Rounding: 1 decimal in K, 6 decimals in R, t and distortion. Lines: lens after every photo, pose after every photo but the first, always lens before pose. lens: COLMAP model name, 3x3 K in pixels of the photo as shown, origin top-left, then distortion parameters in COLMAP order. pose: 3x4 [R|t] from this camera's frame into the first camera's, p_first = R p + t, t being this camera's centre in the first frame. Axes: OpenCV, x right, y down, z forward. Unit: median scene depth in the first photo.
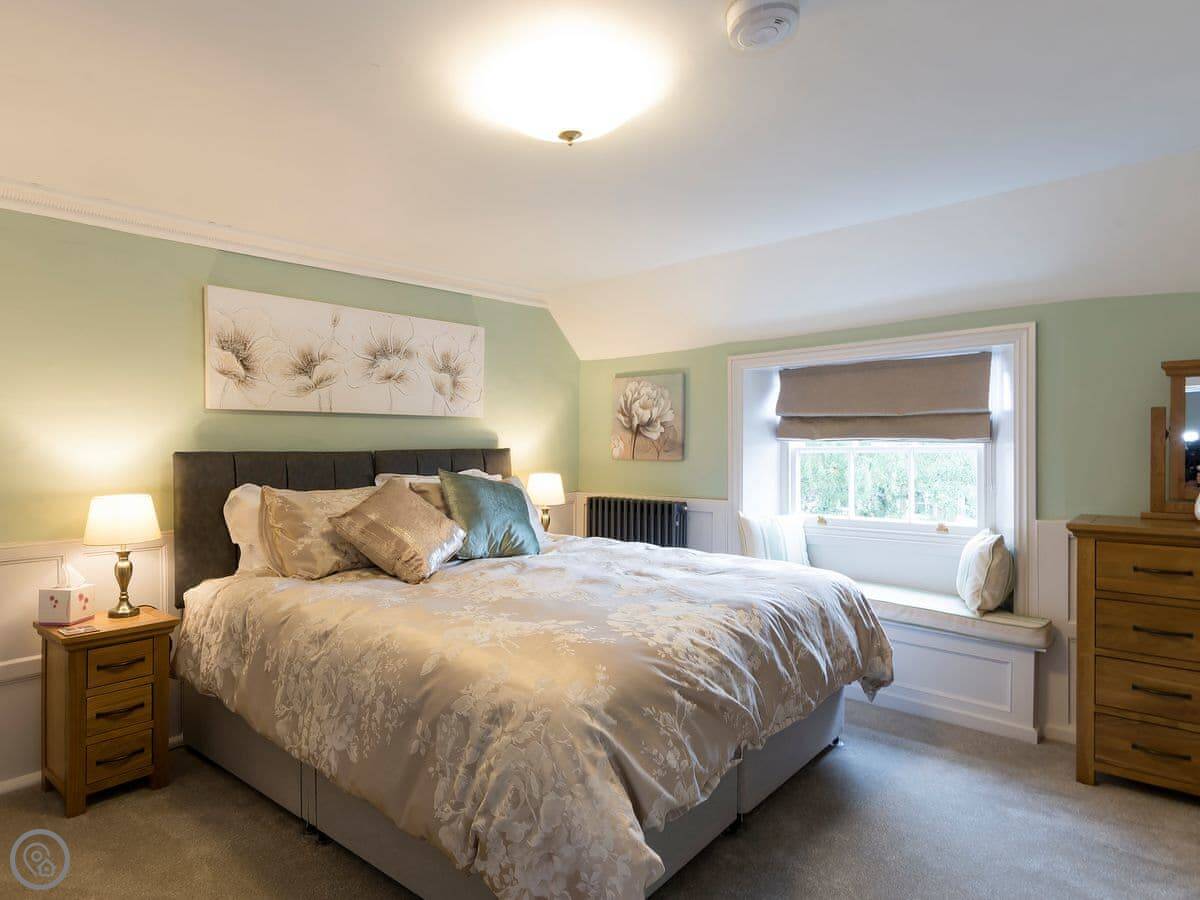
lens RADIAL K [[673.6, 0, 598.9], [0, 673.6, 451.8], [0, 0, 1]] dist [0.000022, -0.000349]
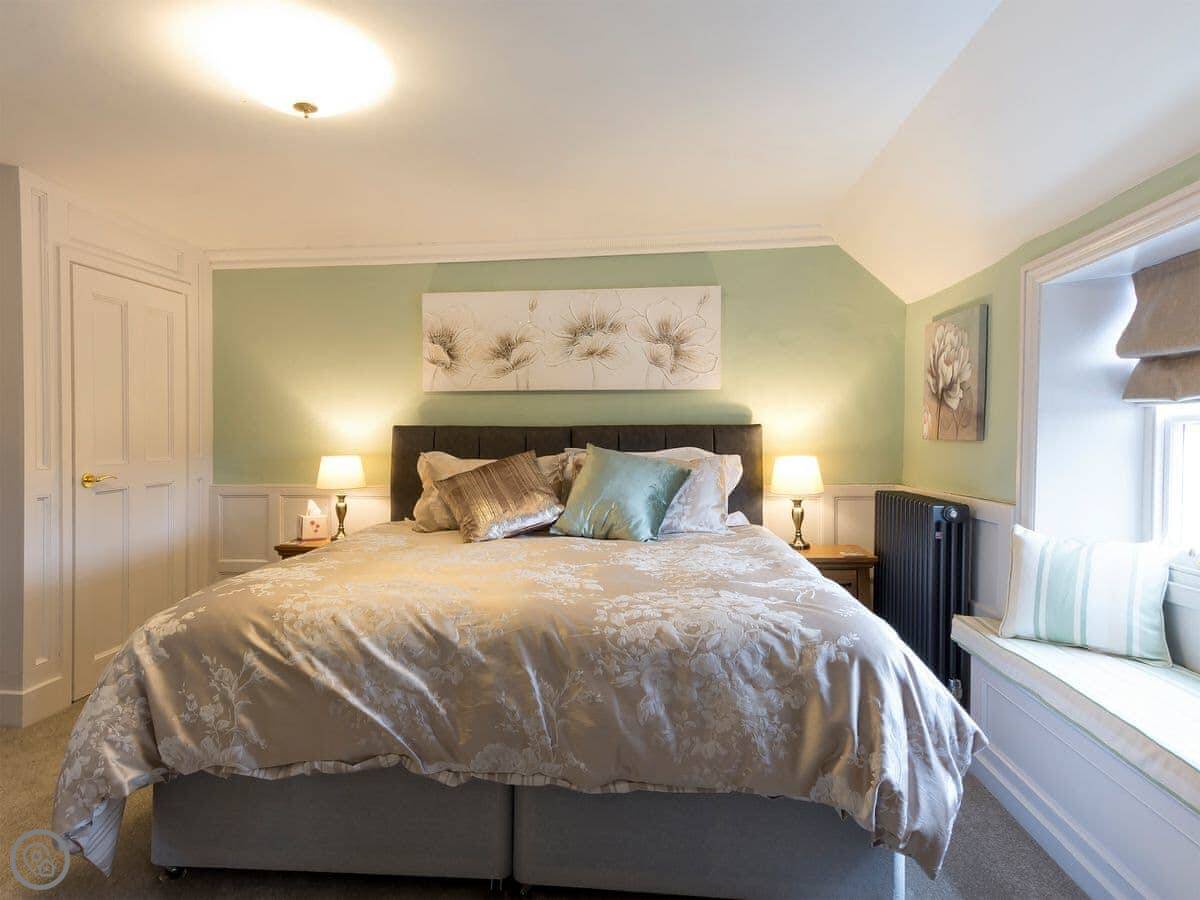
lens RADIAL K [[739.2, 0, 601.6], [0, 739.2, 445.8], [0, 0, 1]] dist [0.015490, -0.004546]
pose [[0.599016, 0.011093, -0.800660, 0.594251], [-0.008584, 0.999936, 0.007431, 0.019962], [0.800691, 0.002422, 0.599073, 0.355512]]
